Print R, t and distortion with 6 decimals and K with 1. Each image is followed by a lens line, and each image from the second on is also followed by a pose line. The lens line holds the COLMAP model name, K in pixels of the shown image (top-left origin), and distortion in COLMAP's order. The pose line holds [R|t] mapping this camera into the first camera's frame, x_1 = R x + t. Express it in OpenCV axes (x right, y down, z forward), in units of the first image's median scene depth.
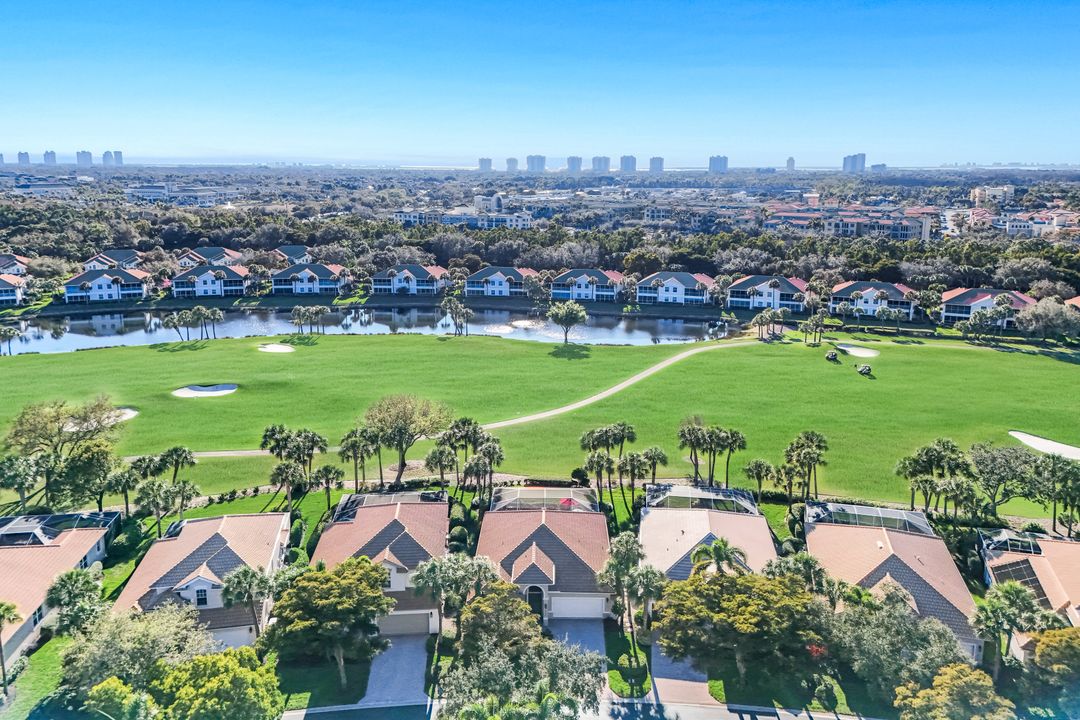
lens RADIAL K [[818.3, 0, 542.0], [0, 818.3, 315.6], [0, 0, 1]] dist [0.097303, -0.131924]
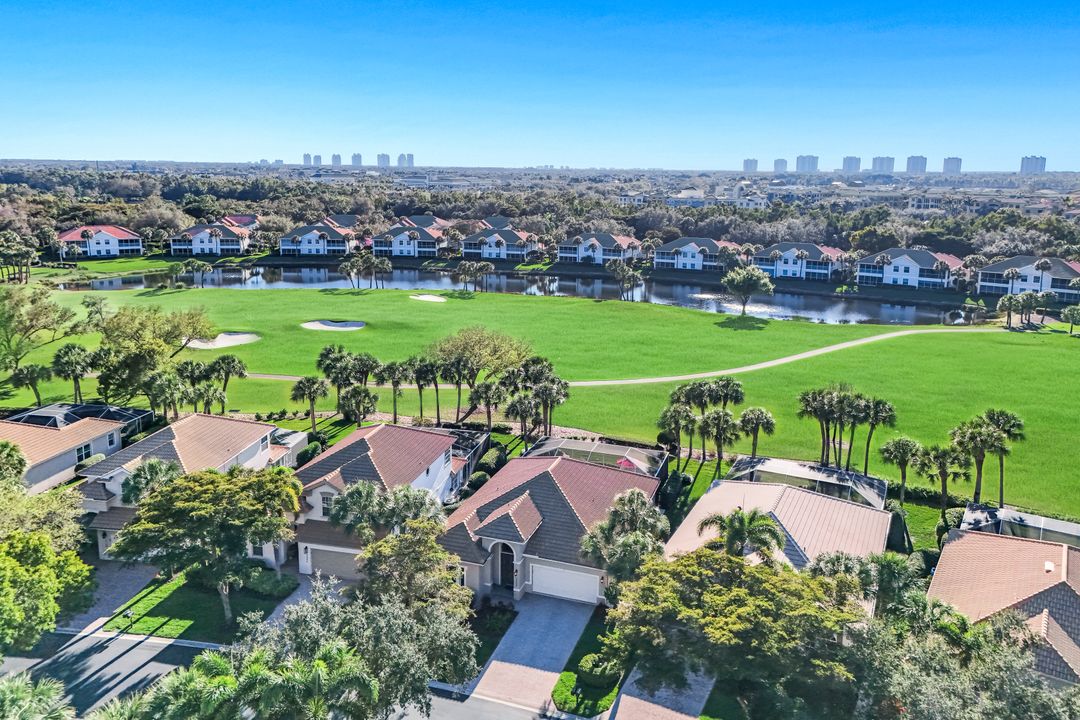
lens RADIAL K [[818.3, 0, 542.0], [0, 818.3, 315.6], [0, 0, 1]] dist [0.097303, -0.131924]
pose [[0.944948, 0.063978, -0.320905, 0.091167], [-0.069323, 0.997580, -0.005245, 0.045429], [0.319793, 0.027202, 0.947097, 0.110300]]
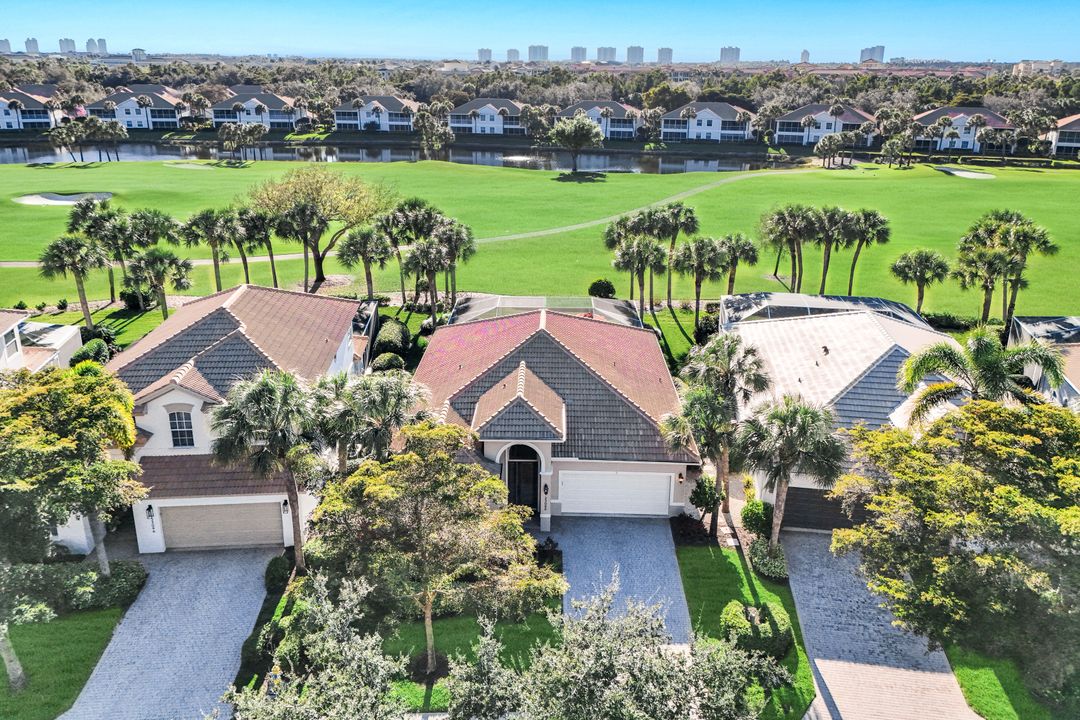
lens RADIAL K [[791.0, 0, 537.6], [0, 791.0, 320.6], [0, 0, 1]] dist [0.068228, -0.064913]
pose [[0.999956, 0.006715, -0.006604, 0.000826], [-0.005932, 0.993681, 0.112086, 0.077464], [0.007315, -0.112041, 0.993677, 0.212557]]
